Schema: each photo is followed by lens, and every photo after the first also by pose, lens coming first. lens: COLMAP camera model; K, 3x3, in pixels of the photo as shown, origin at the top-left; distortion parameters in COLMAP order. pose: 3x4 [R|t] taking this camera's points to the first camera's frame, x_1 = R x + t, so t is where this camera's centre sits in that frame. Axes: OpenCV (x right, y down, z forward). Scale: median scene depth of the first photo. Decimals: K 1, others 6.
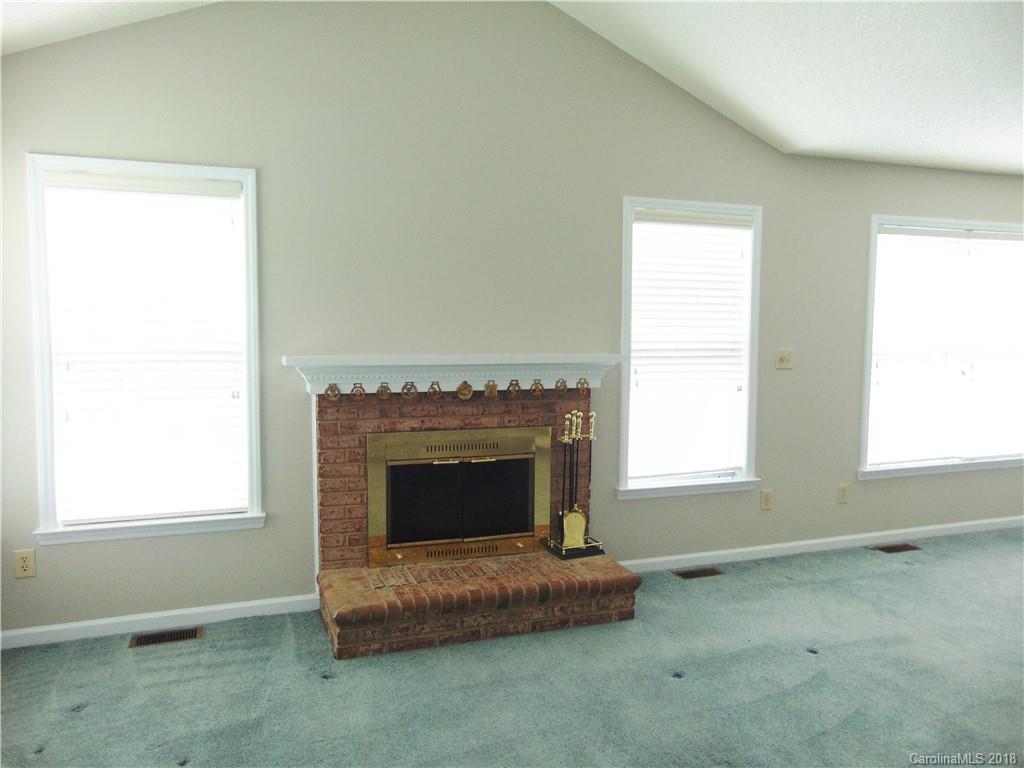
lens RADIAL K [[759.0, 0, 508.2], [0, 759.0, 379.0], [0, 0, 1]] dist [-0.036554, 0.065938]
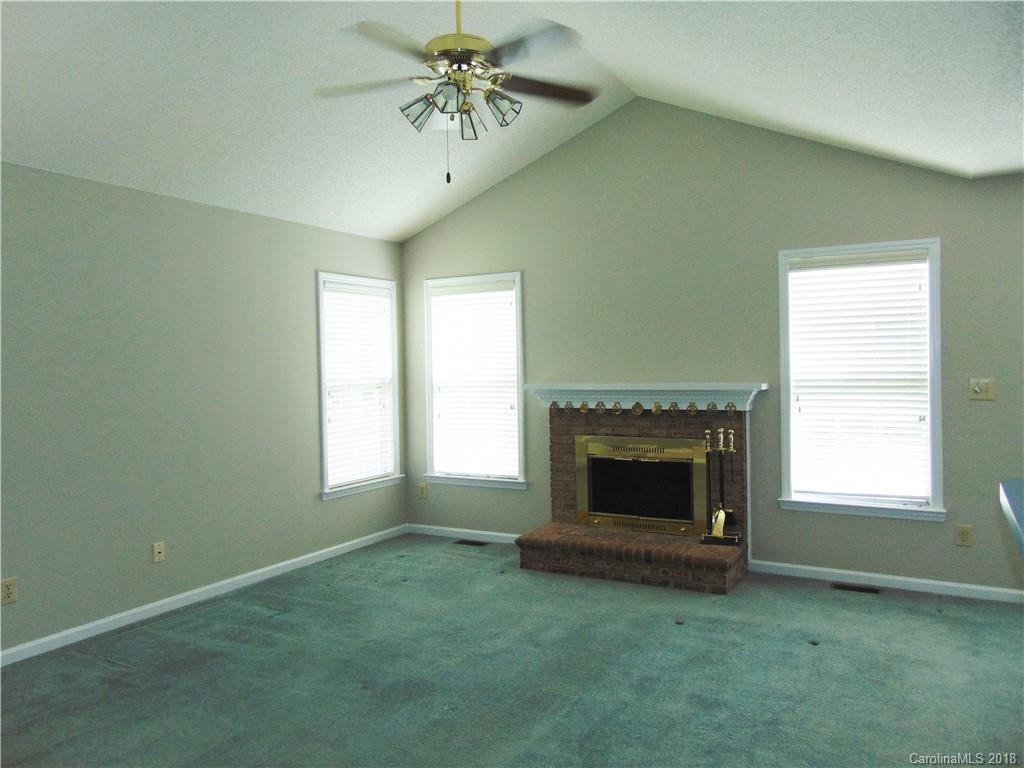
lens RADIAL K [[759.0, 0, 508.2], [0, 759.0, 379.0], [0, 0, 1]] dist [-0.036554, 0.065938]
pose [[0.656828, -0.002464, -0.754036, 0.829064], [-0.032729, 0.998959, -0.031775, 0.012036], [0.753330, 0.045549, 0.656064, -0.097274]]
